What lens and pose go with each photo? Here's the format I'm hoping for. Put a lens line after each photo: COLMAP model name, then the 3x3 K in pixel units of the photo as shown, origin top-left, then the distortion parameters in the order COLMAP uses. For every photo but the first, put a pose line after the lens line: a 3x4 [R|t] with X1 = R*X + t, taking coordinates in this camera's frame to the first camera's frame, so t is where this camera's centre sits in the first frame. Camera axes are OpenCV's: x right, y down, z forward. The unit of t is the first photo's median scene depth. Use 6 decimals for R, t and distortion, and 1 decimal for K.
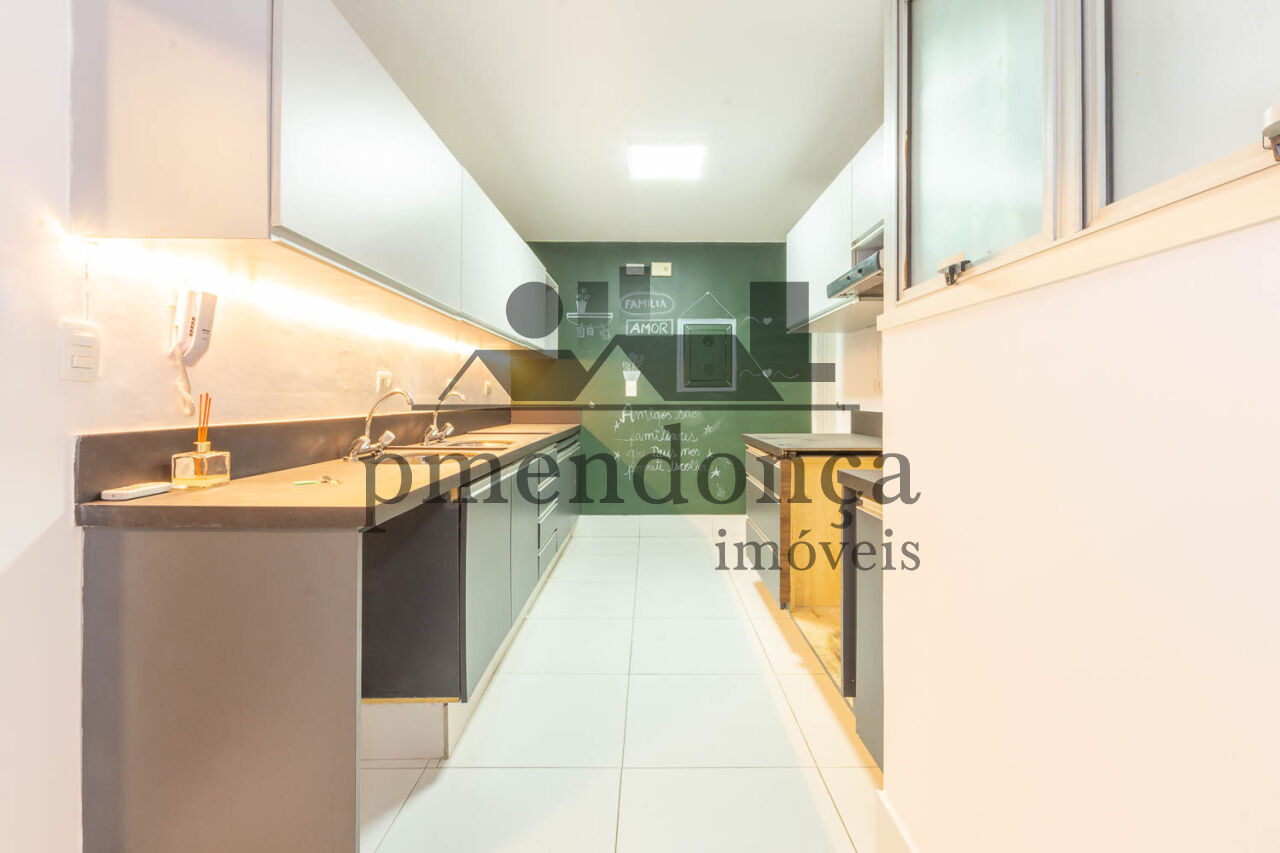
lens RADIAL K [[576.4, 0, 649.2], [0, 576.4, 398.4], [0, 0, 1]] dist [0.000827, 0.000335]
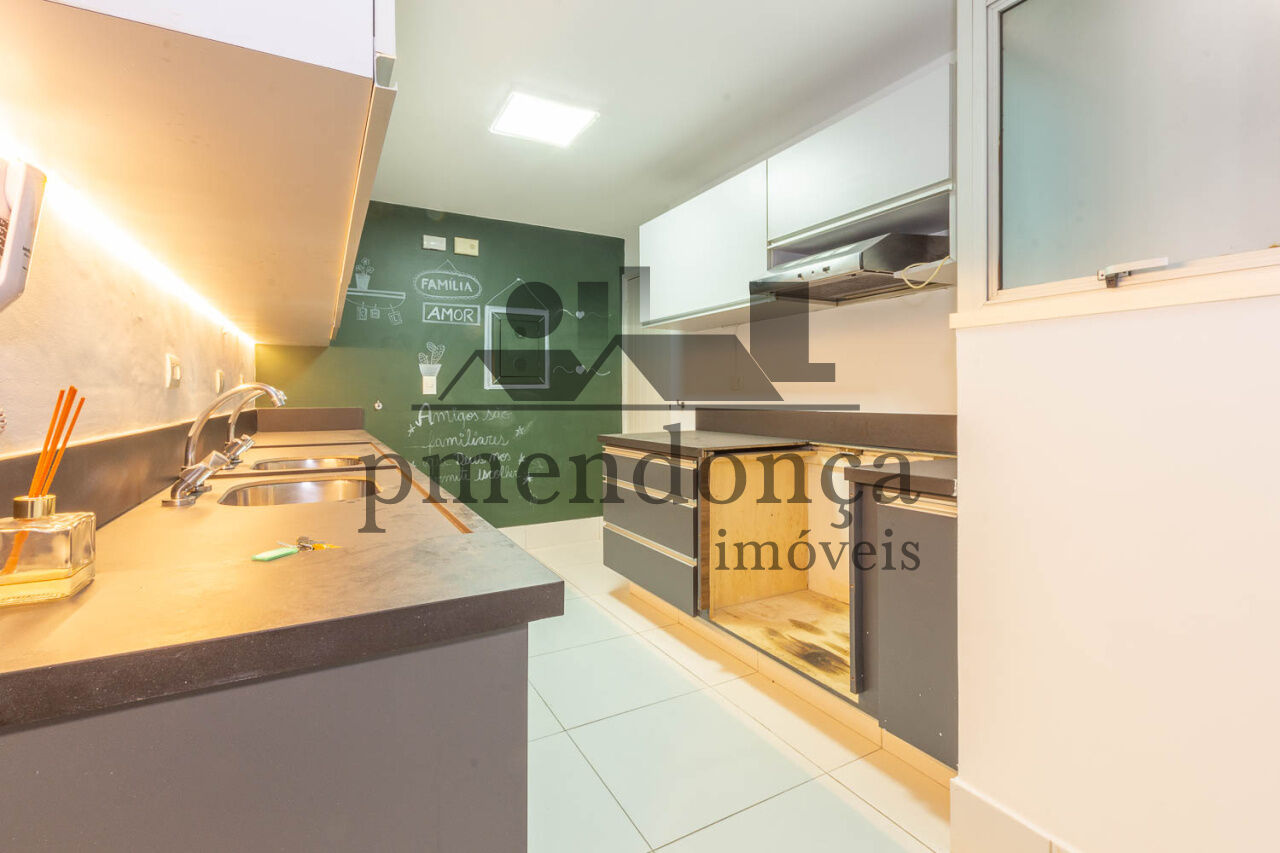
lens RADIAL K [[584.0, 0, 645.9], [0, 584.0, 397.8], [0, 0, 1]] dist [0.000794, -0.000080]
pose [[0.872818, -0.004604, 0.488023, -0.282951], [0.003525, 0.999989, 0.003131, -0.000421], [-0.488032, -0.001012, 0.872825, 0.177747]]
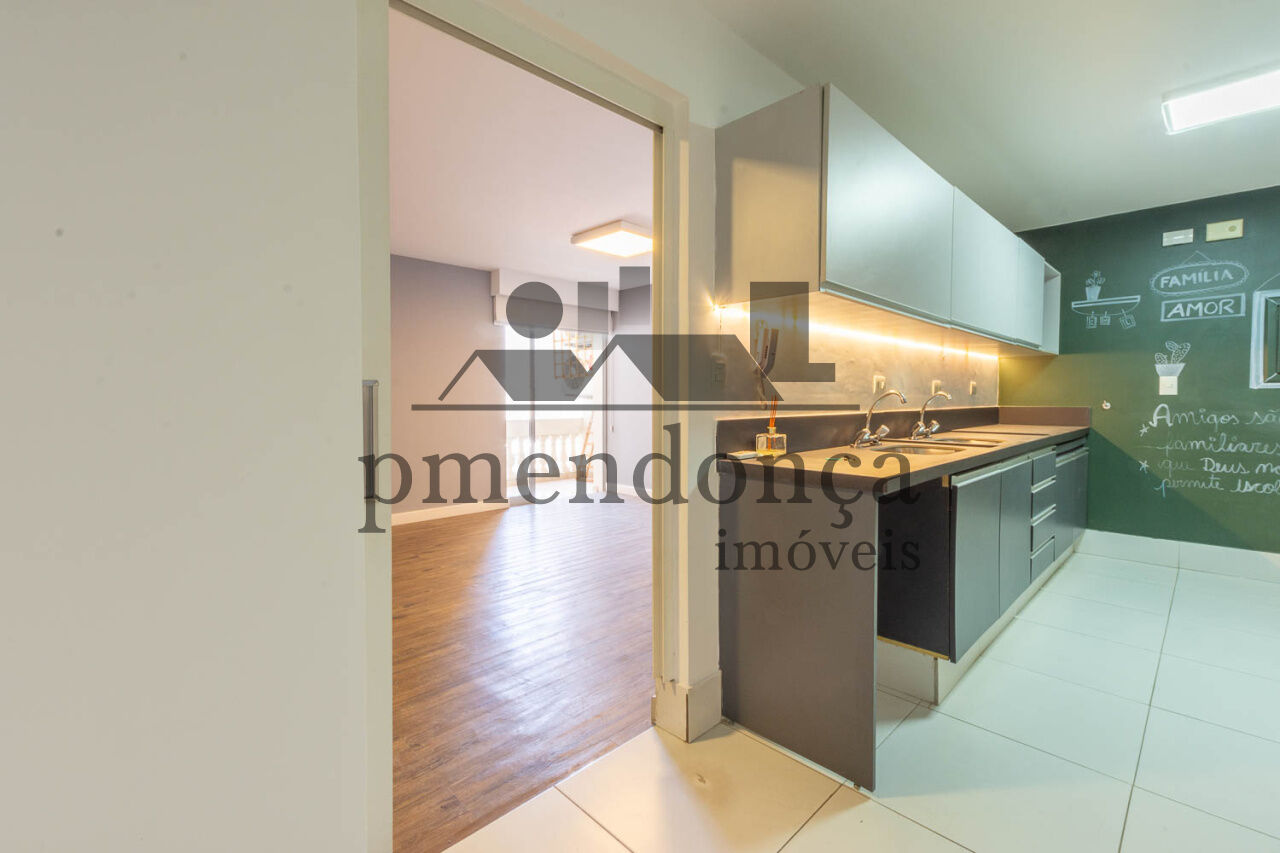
lens RADIAL K [[554.9, 0, 649.4], [0, 554.9, 411.5], [0, 0, 1]] dist [0.000824, -0.000371]
pose [[0.701963, 0.014872, -0.712058, 0.022474], [0.002627, 0.999721, 0.023469, -0.000810], [0.712208, -0.018344, 0.701729, -0.129109]]
